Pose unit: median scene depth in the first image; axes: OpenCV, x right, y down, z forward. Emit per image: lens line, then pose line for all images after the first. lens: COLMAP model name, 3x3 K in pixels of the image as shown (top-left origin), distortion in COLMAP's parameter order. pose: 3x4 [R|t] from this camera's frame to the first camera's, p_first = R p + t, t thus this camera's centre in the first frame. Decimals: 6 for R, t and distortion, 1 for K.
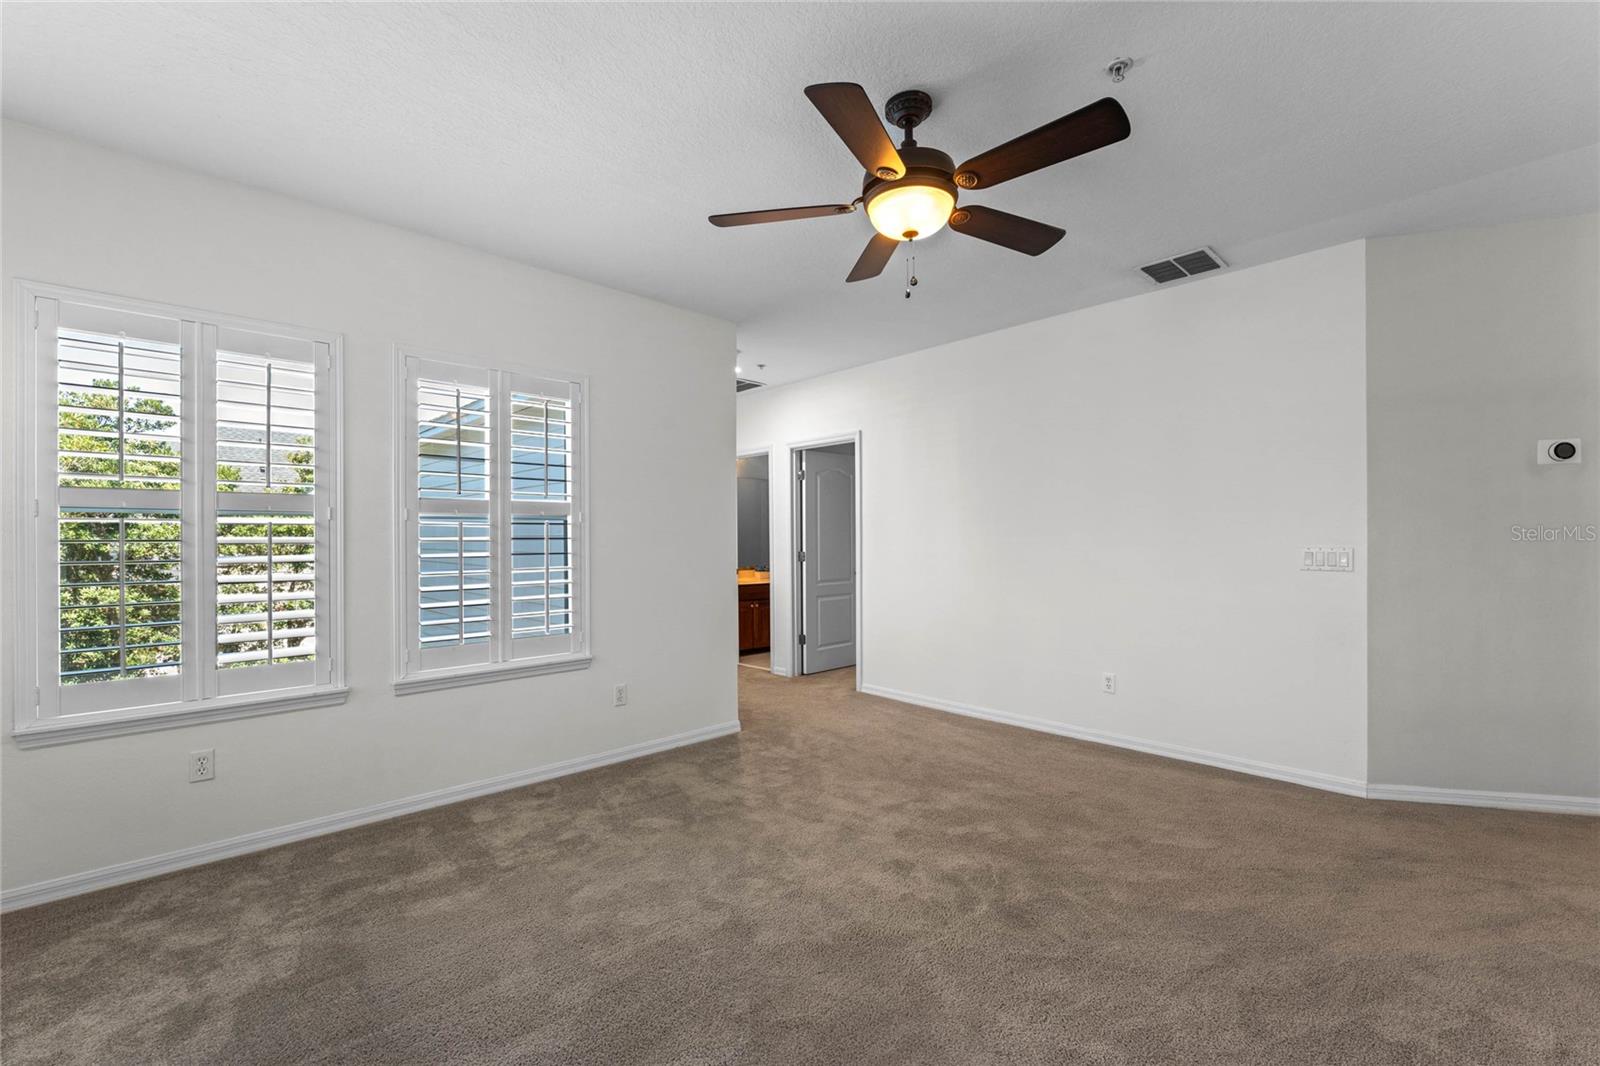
lens RADIAL K [[692.7, 0, 792.7], [0, 692.7, 538.4], [0, 0, 1]] dist [-0.003517, -0.000337]
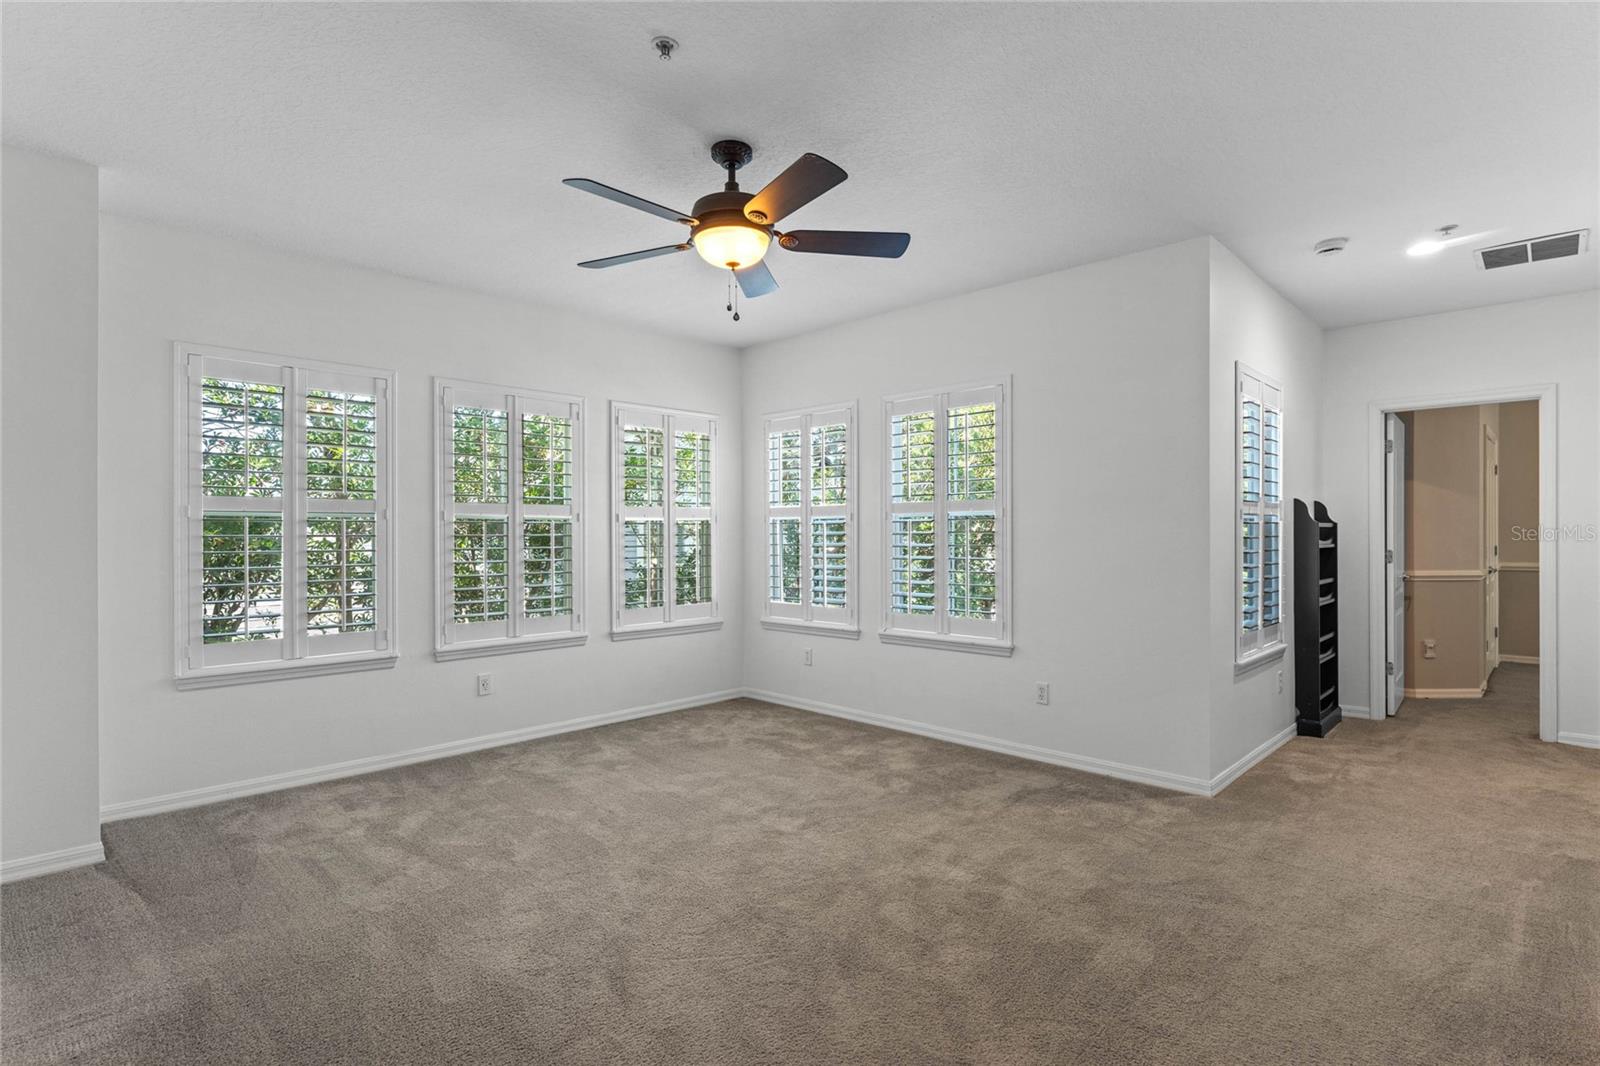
lens RADIAL K [[829.1, 0, 794.0], [0, 829.1, 533.4], [0, 0, 1]] dist [0.002907, 0.000292]
pose [[-0.005656, -0.001105, -0.999983, 1.030962], [0.006013, 0.999981, -0.001139, 0.003637], [0.999966, -0.006020, -0.005649, 0.752070]]
